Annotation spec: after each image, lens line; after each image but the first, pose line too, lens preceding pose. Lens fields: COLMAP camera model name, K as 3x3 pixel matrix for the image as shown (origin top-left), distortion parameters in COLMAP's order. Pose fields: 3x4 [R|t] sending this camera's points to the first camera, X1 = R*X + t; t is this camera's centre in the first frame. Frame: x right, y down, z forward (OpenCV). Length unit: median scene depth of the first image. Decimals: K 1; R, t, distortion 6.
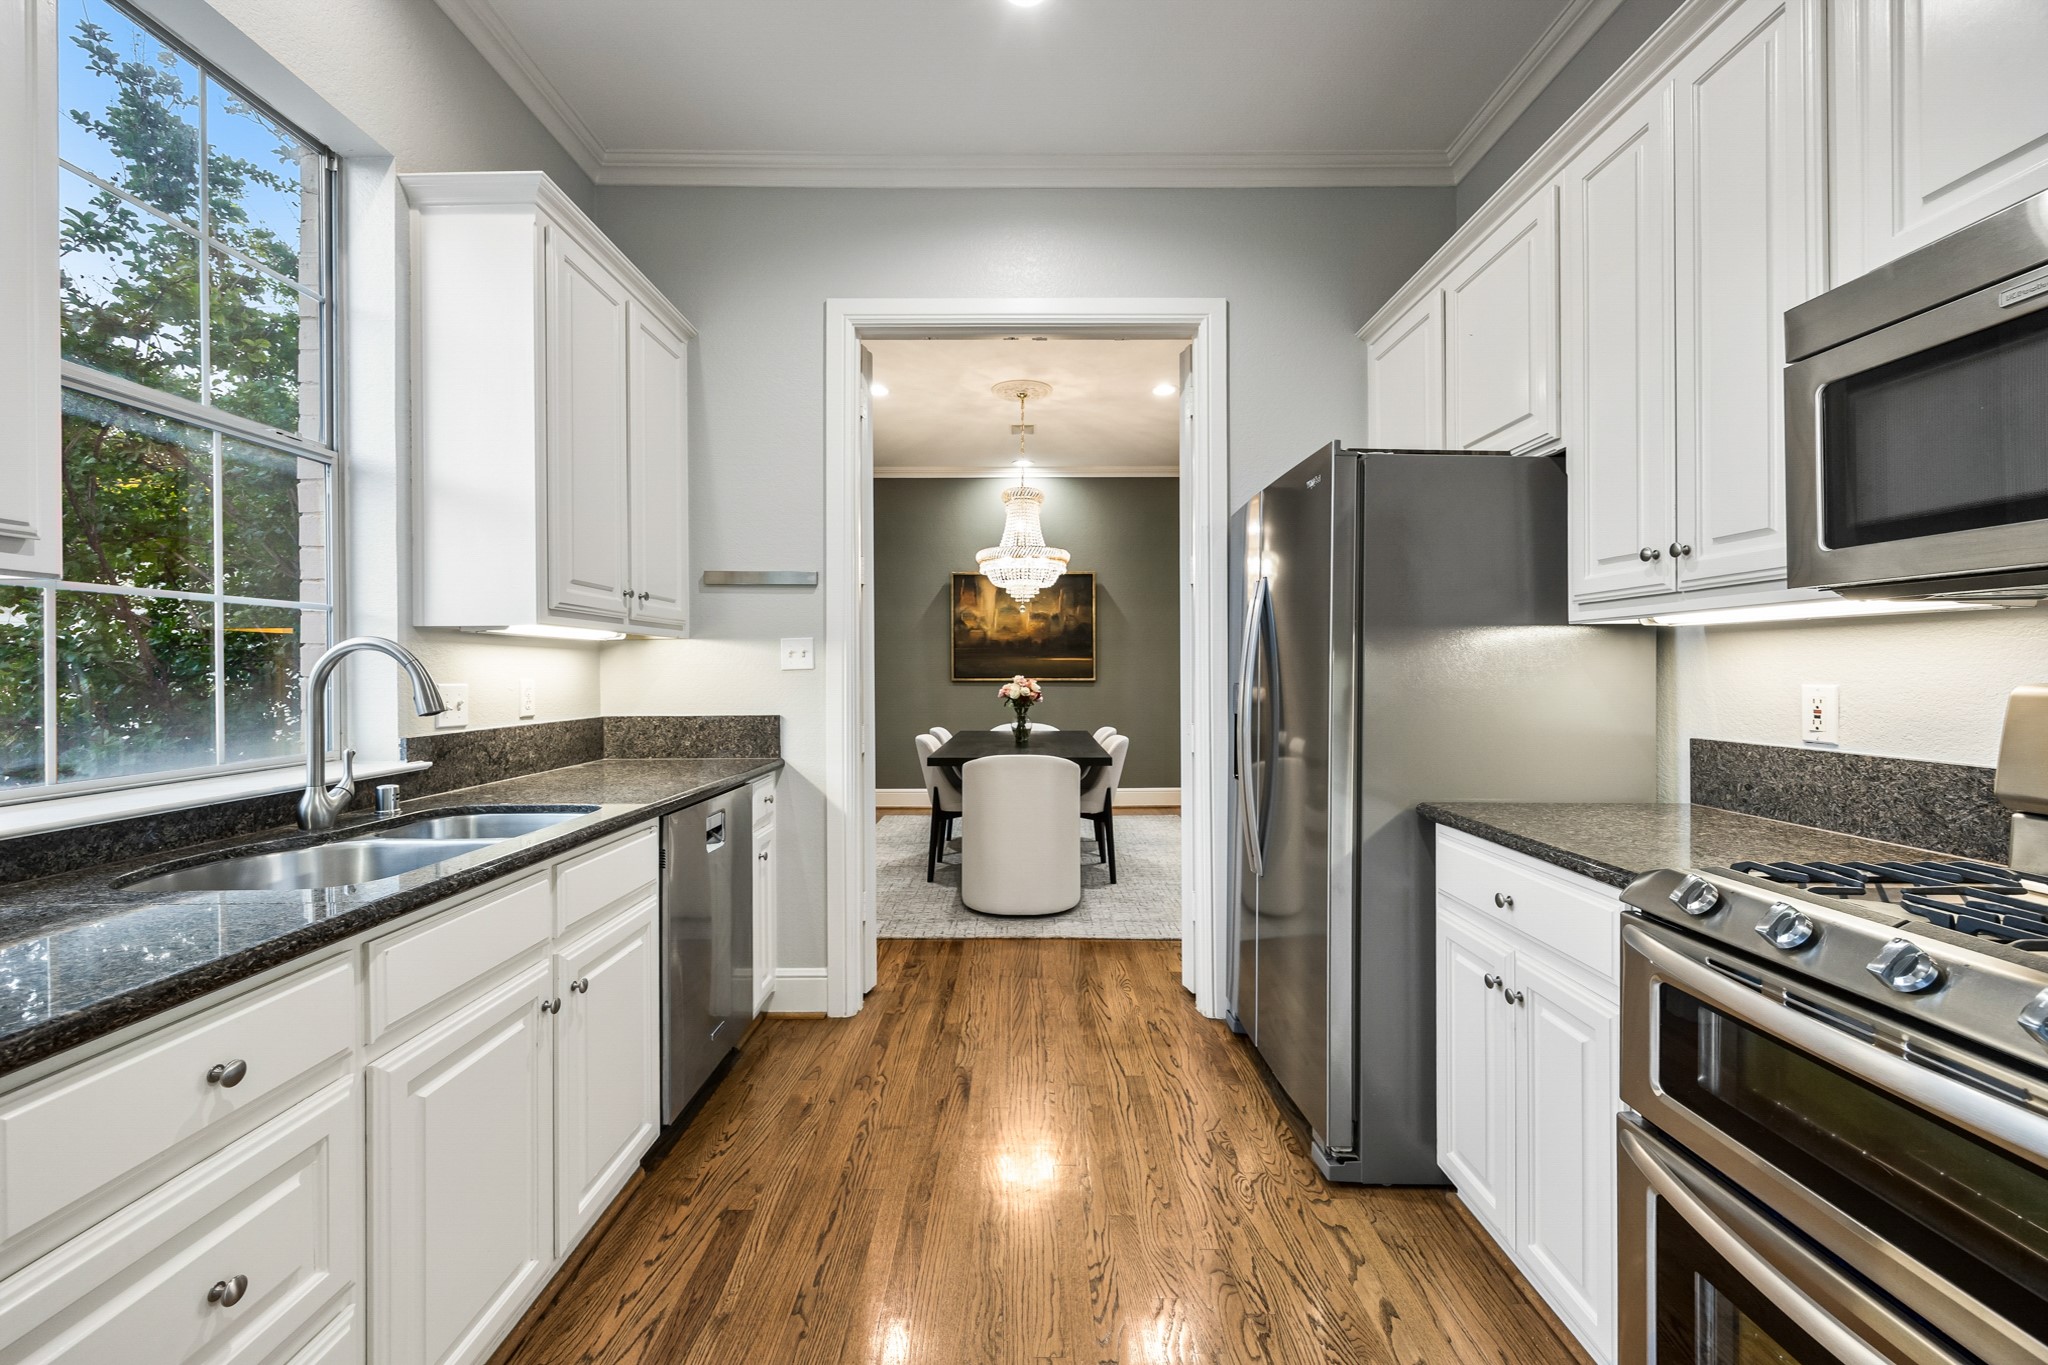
lens RADIAL K [[795.5, 0, 1017.8], [0, 795.5, 673.3], [0, 0, 1]] dist [0.002019, -0.000528]
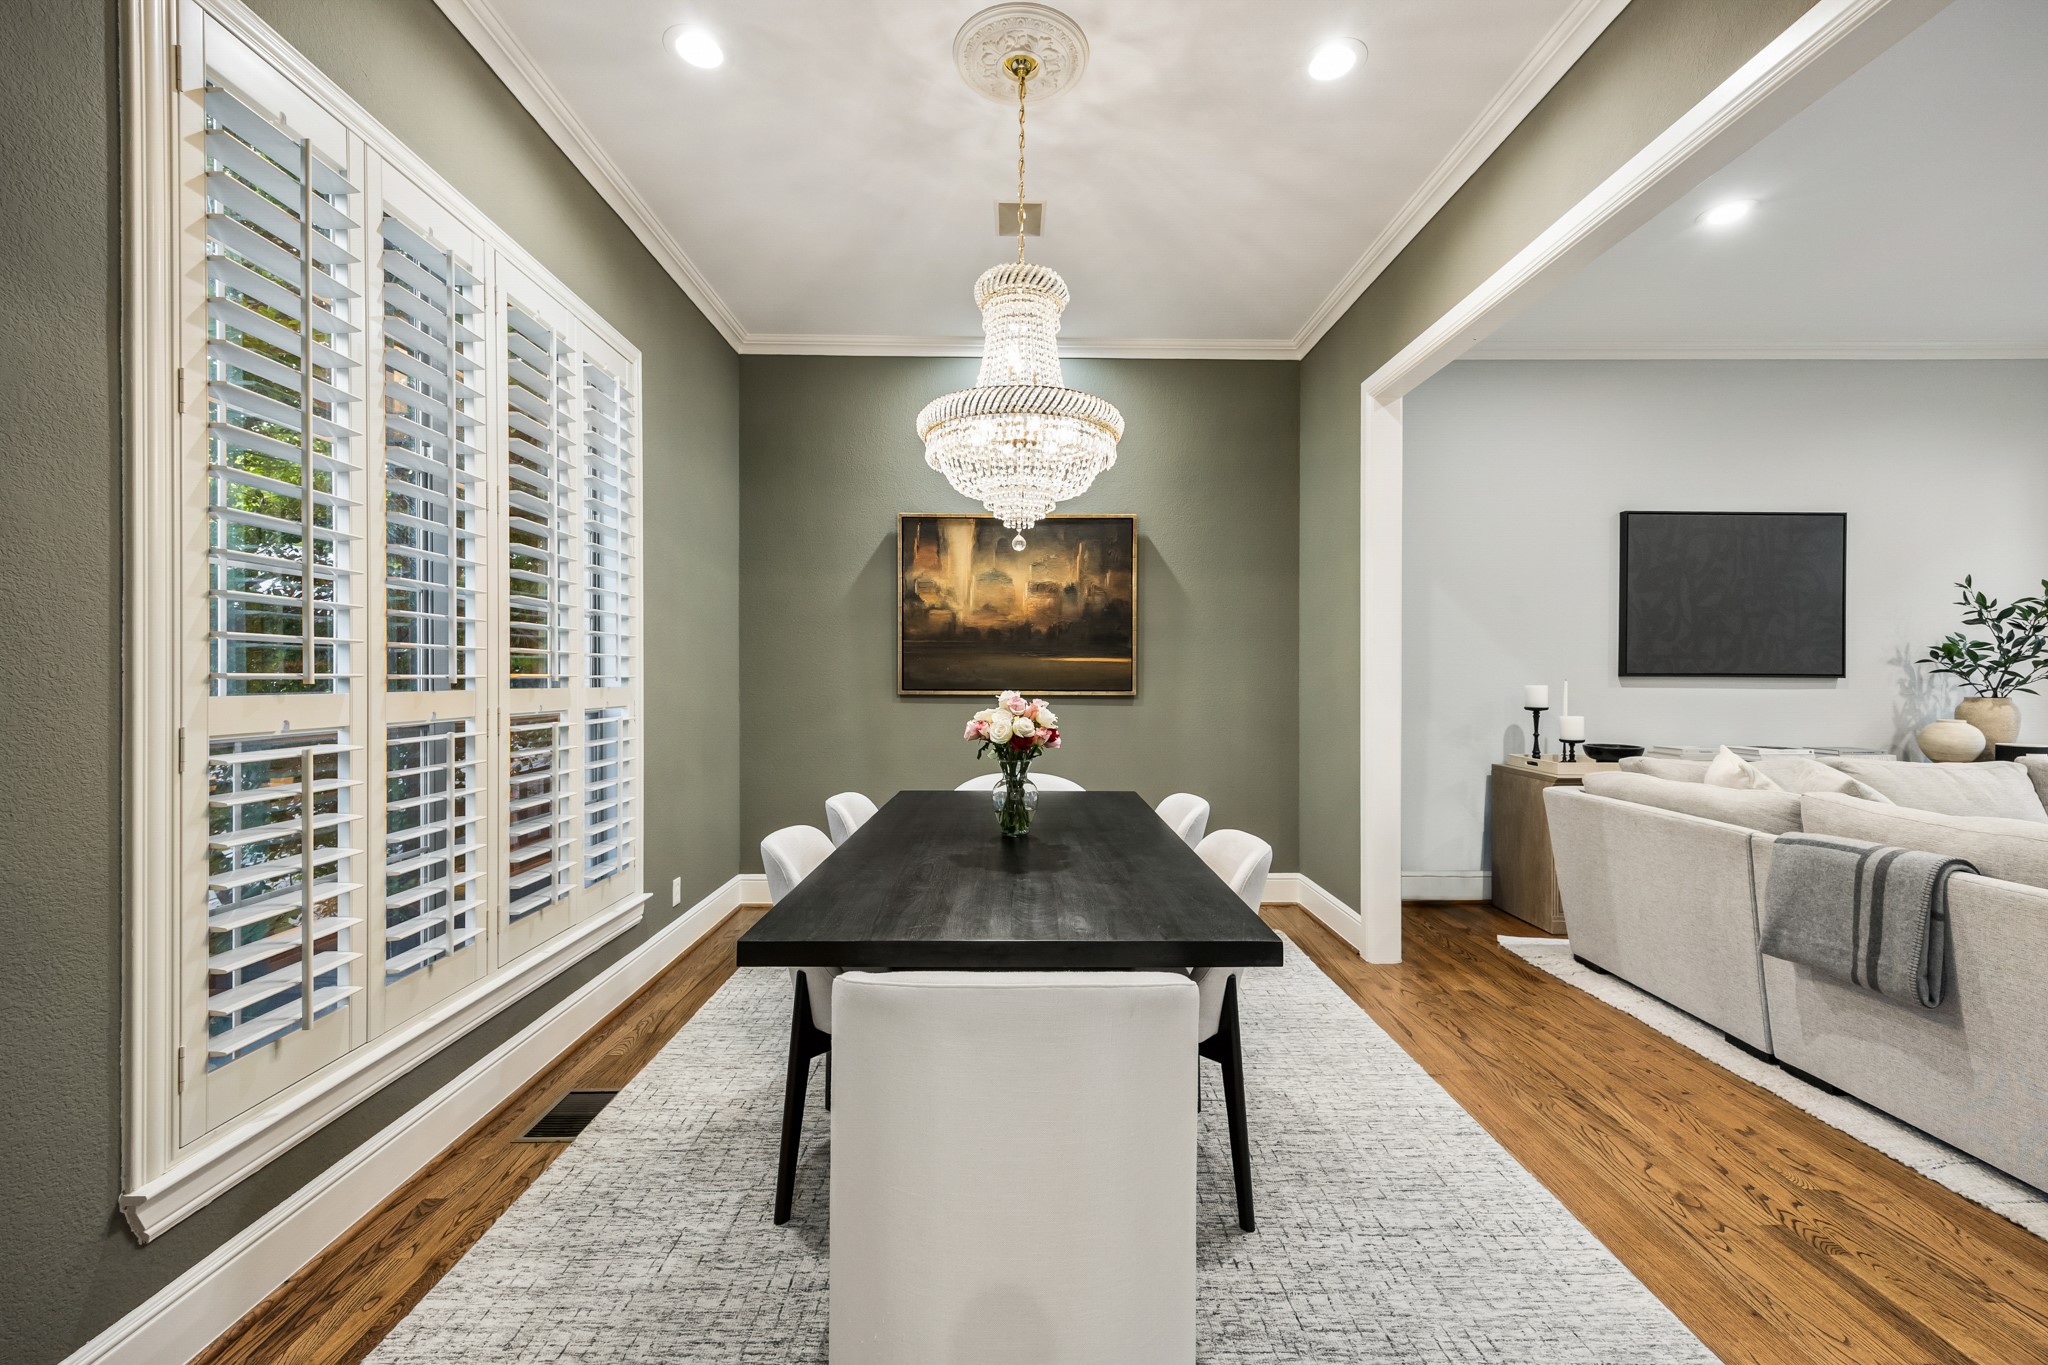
lens RADIAL K [[795.5, 0, 1020.7], [0, 795.5, 676.2], [0, 0, 1]] dist [0.002019, -0.000528]
pose [[0.999865, 0.006545, 0.015065, 0.000583], [-0.006506, 0.999975, -0.002664, -0.003817], [-0.015082, 0.002566, 0.999883, 0.493056]]
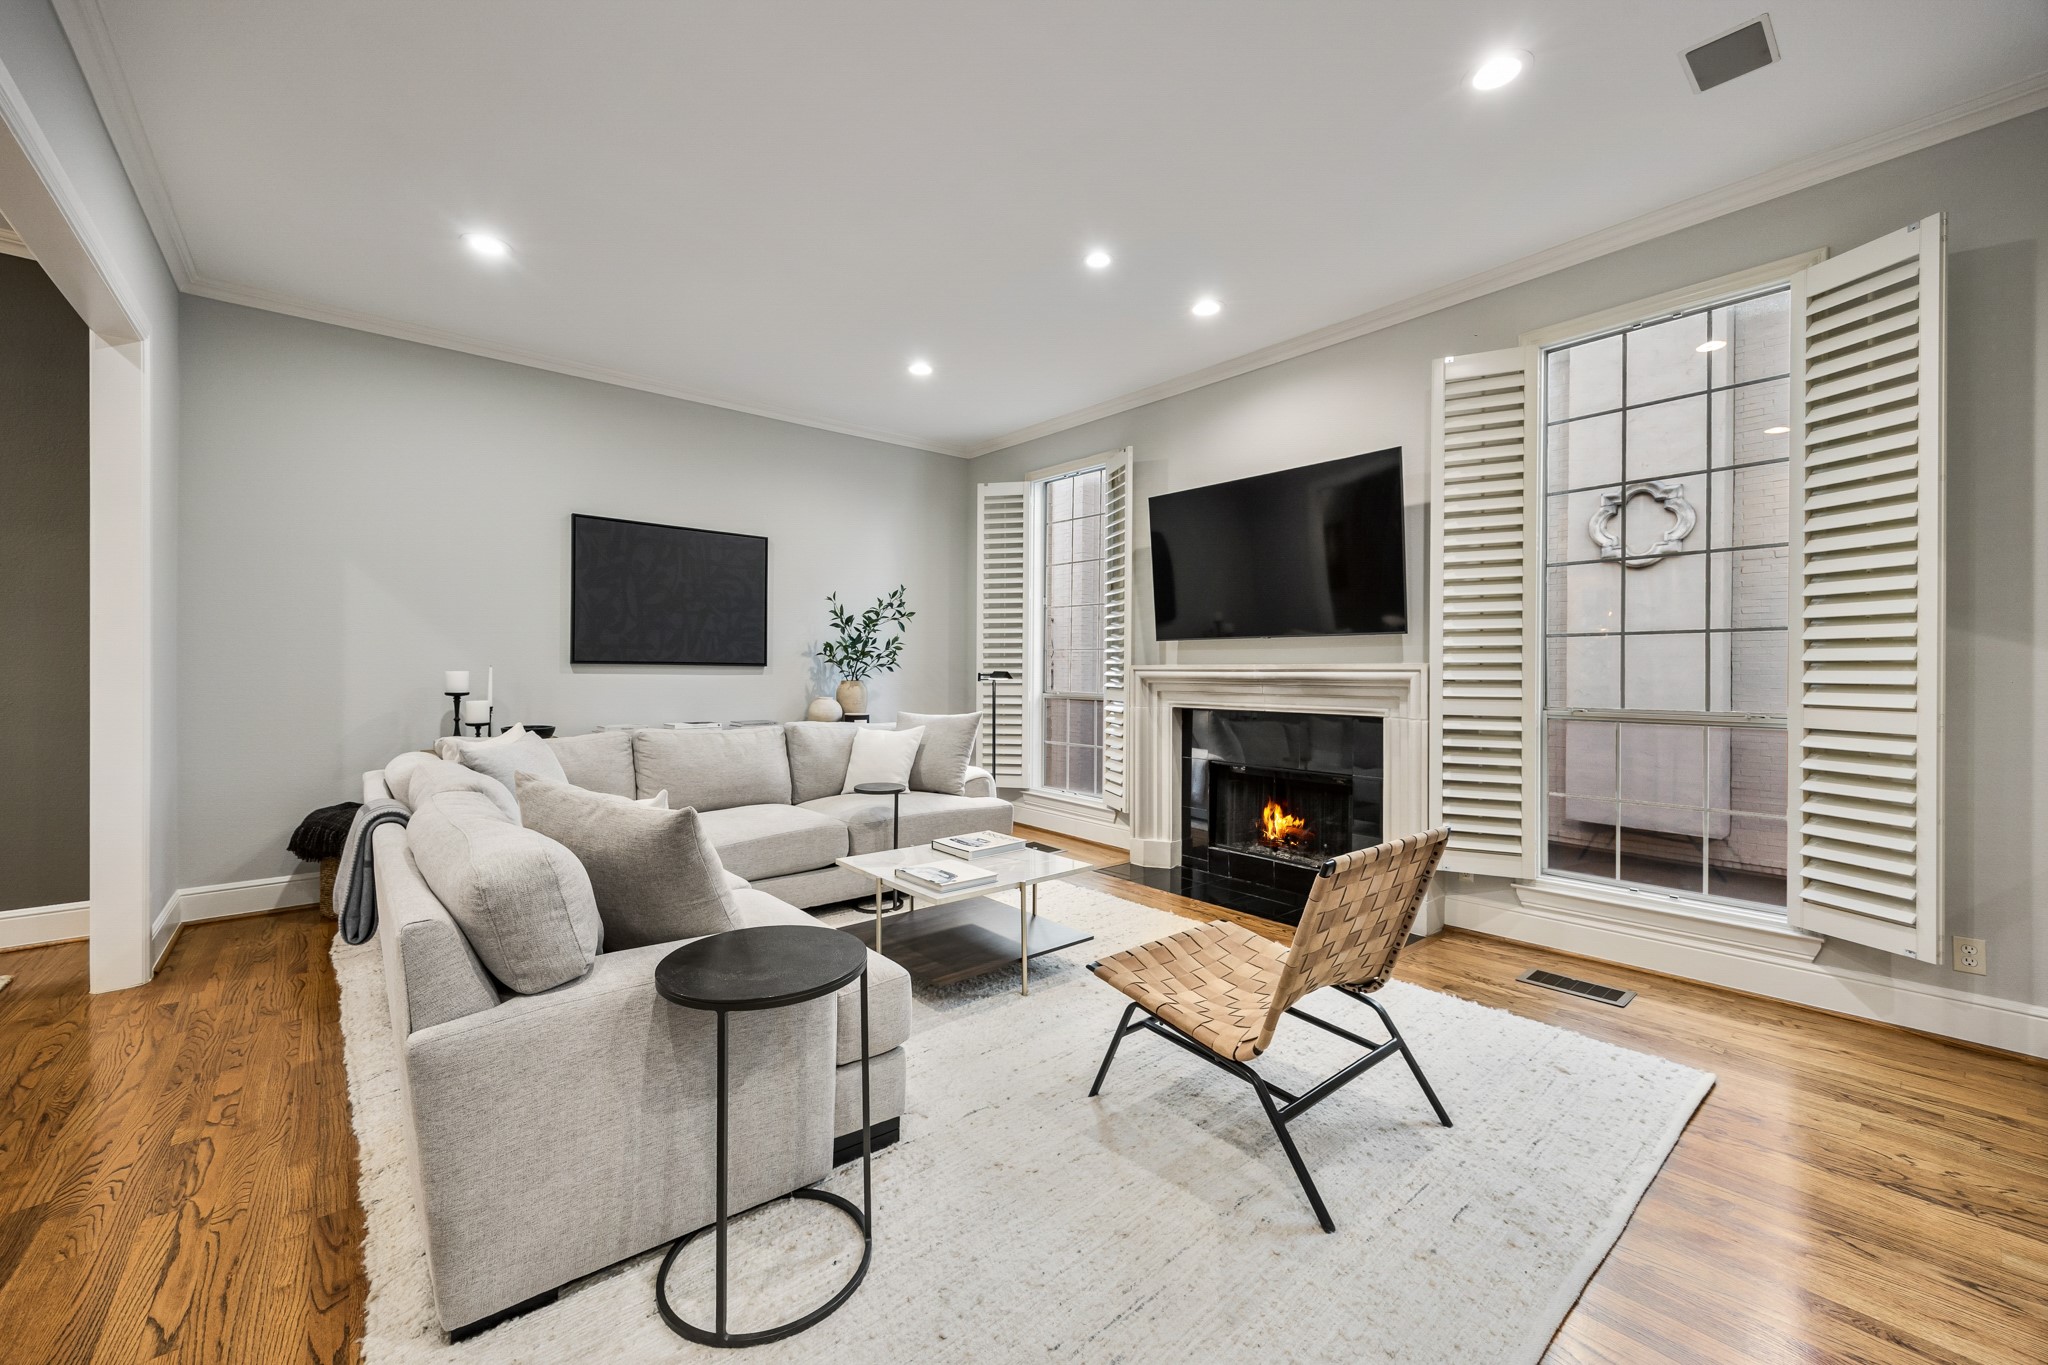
lens RADIAL K [[795.5, 0, 1013.0], [0, 795.5, 666.9], [0, 0, 1]] dist [0.002019, -0.000528]
pose [[0.758657, 0.012863, 0.651364, 0.404153], [-0.008252, 0.999915, -0.010135, -0.001214], [-0.651438, 0.002314, 0.758698, 0.305819]]
